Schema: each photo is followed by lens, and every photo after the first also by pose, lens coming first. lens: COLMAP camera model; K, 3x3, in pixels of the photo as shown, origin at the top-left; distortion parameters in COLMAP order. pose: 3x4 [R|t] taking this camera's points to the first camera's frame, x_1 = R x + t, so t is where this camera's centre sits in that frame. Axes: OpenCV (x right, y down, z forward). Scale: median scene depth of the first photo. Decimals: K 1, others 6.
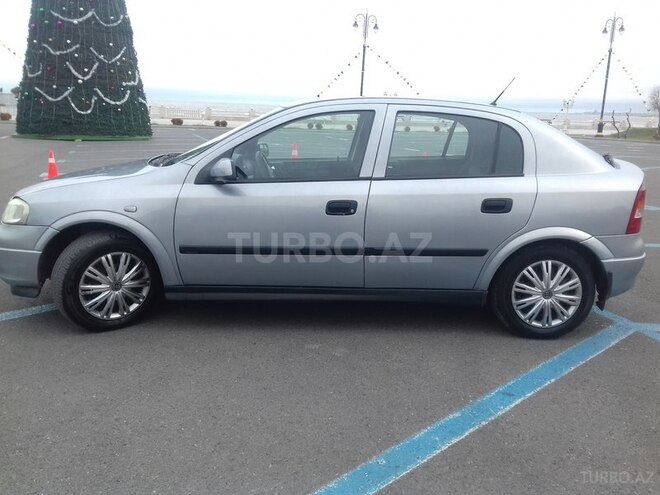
lens RADIAL K [[593.8, 0, 333.4], [0, 593.8, 246.8], [0, 0, 1]] dist [0.079246, -0.135801]
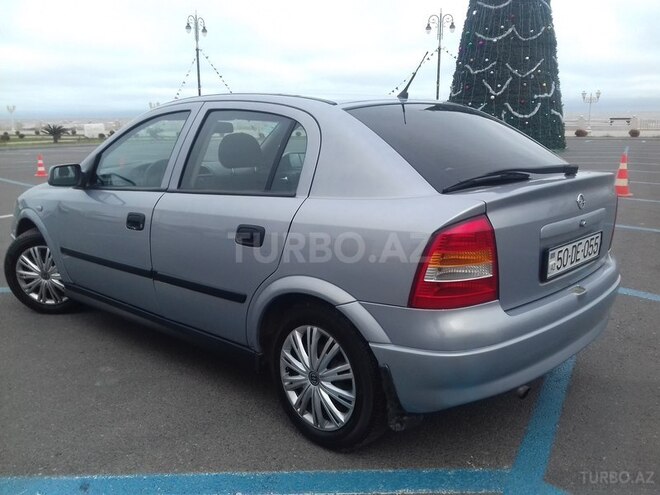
lens RADIAL K [[593.8, 0, 333.4], [0, 593.8, 246.8], [0, 0, 1]] dist [0.079246, -0.135801]
pose [[0.730833, 0.104926, -0.674444, 0.103795], [-0.120327, 0.992444, 0.024011, -0.010606], [0.671867, 0.063606, 0.737936, 0.067915]]
